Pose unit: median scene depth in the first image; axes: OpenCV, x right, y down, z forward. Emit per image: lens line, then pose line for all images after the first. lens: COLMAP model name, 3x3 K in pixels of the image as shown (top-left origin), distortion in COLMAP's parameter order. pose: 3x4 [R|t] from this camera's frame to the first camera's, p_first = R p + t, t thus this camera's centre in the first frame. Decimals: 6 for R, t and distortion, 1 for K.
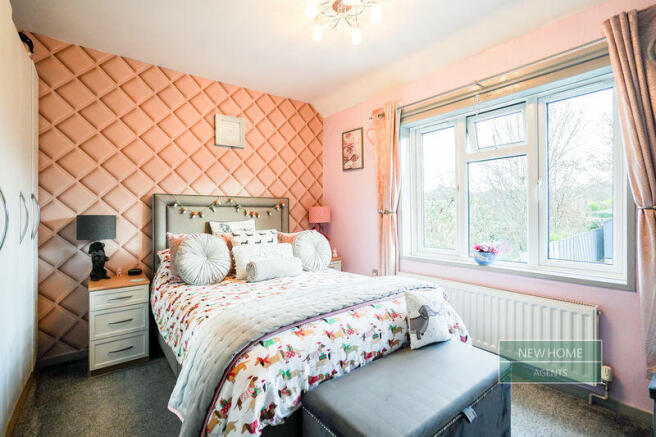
lens RADIAL K [[302.2, 0, 326.4], [0, 302.2, 215.6], [0, 0, 1]] dist [-0.029527, 0.012353]
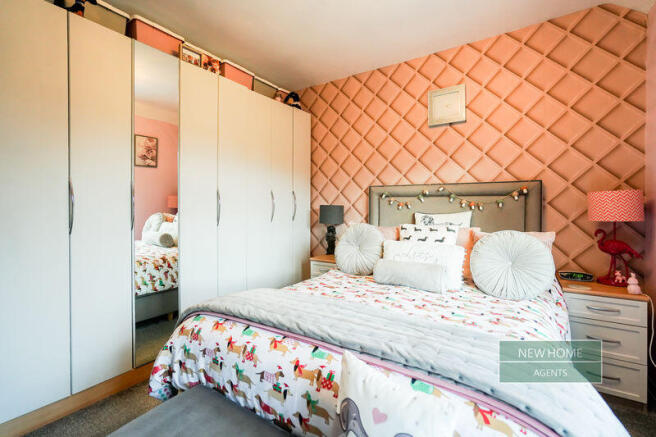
lens RADIAL K [[302.2, 0, 326.4], [0, 302.2, 215.6], [0, 0, 1]] dist [-0.029527, 0.012353]
pose [[0.313700, 0.029938, -0.949050, 0.401196], [-0.012738, 0.999546, 0.027321, 0.006489], [0.949437, 0.003518, 0.313939, 0.453744]]
